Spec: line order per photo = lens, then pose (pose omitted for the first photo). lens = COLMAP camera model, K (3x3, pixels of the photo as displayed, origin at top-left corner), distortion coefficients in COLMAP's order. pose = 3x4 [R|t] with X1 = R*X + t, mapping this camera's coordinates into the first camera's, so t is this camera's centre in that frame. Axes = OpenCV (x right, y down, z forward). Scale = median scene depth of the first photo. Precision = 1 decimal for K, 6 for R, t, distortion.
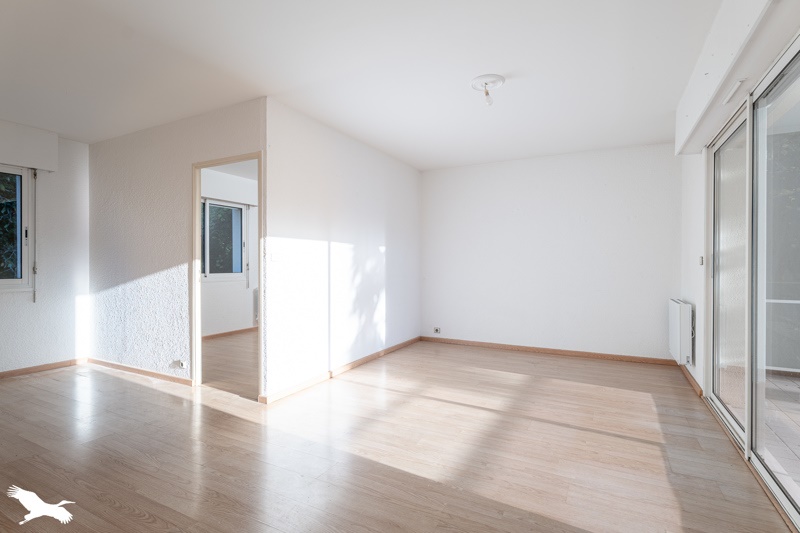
lens RADIAL K [[394.7, 0, 400.0], [0, 394.7, 266.5], [0, 0, 1]] dist [-0.001032, -0.000153]
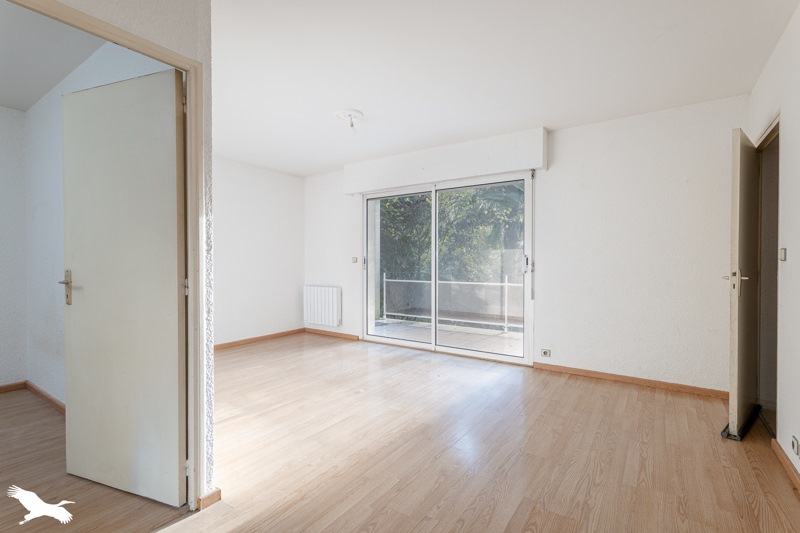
lens RADIAL K [[379.9, 0, 400.0], [0, 379.9, 266.5], [0, 0, 1]] dist [0.000481, 0.000083]
pose [[0.120483, -0.016103, 0.992585, -0.922427], [-0.017608, 0.999676, 0.018355, -0.026639], [-0.992559, -0.019689, 0.120160, 0.693552]]
